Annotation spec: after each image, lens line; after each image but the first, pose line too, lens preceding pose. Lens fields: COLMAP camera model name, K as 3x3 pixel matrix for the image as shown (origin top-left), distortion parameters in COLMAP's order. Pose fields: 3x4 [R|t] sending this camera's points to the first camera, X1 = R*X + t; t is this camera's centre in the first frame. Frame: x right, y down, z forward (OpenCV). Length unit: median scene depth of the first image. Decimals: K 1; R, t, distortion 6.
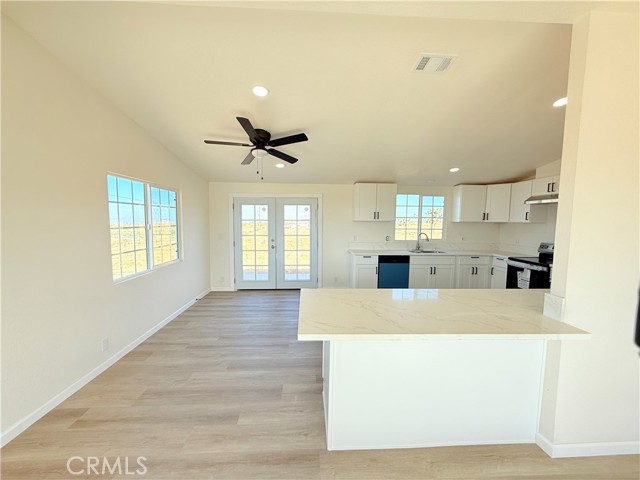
lens RADIAL K [[255.8, 0, 317.9], [0, 255.8, 240.5], [0, 0, 1]] dist [0.000805, 0.000638]
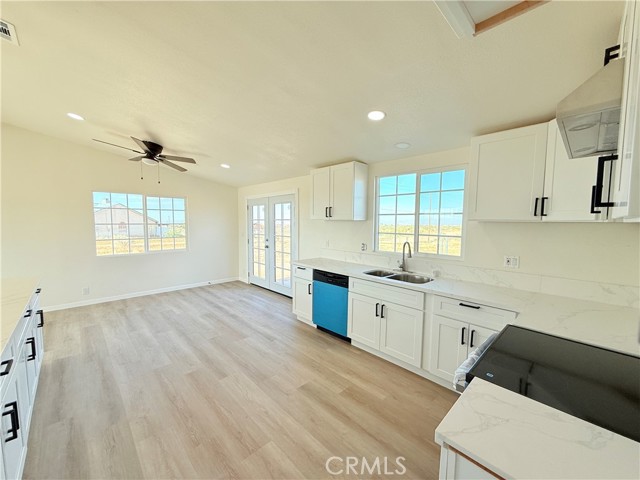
lens RADIAL K [[255.8, 0, 317.2], [0, 255.8, 238.3], [0, 0, 1]] dist [0.000805, 0.000638]
pose [[0.652302, 0.048347, -0.756415, 0.766496], [-0.059846, 0.998133, 0.012188, -0.034479], [0.755593, 0.037319, 0.653978, 0.536523]]
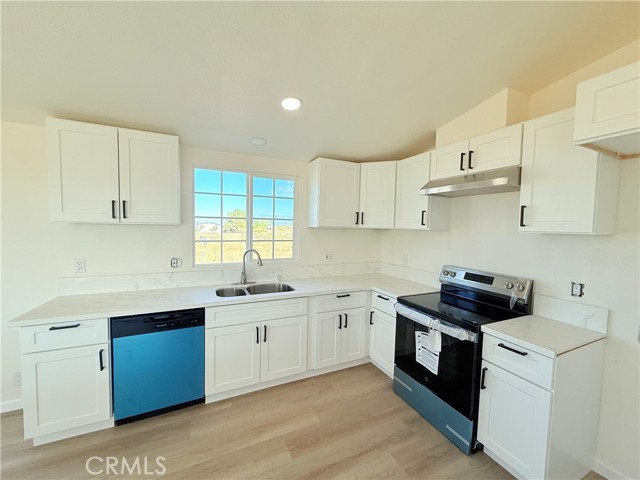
lens RADIAL K [[255.8, 0, 317.6], [0, 255.8, 240.6], [0, 0, 1]] dist [0.000805, 0.000638]
pose [[0.923308, -0.012861, 0.383845, 0.369399], [0.018532, 0.999767, -0.011078, -0.041618], [-0.383613, 0.017342, 0.923331, 0.539699]]
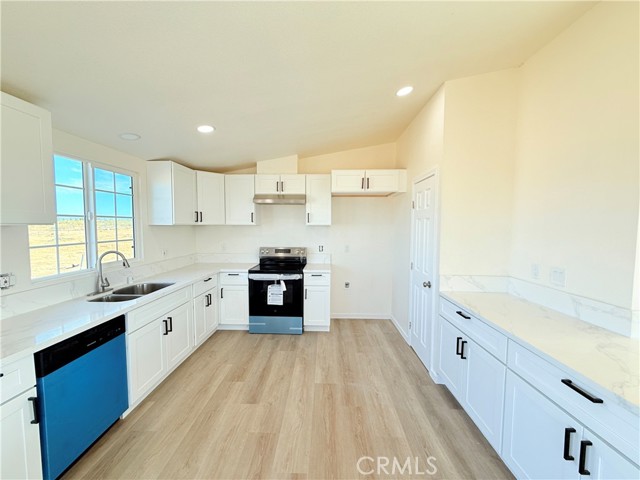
lens RADIAL K [[255.8, 0, 318.8], [0, 255.8, 240.8], [0, 0, 1]] dist [0.000805, 0.000638]
pose [[0.079238, -0.074389, 0.994076, 0.000203], [0.074915, 0.994836, 0.068474, -0.055486], [-0.994037, 0.069045, 0.084402, 0.661751]]
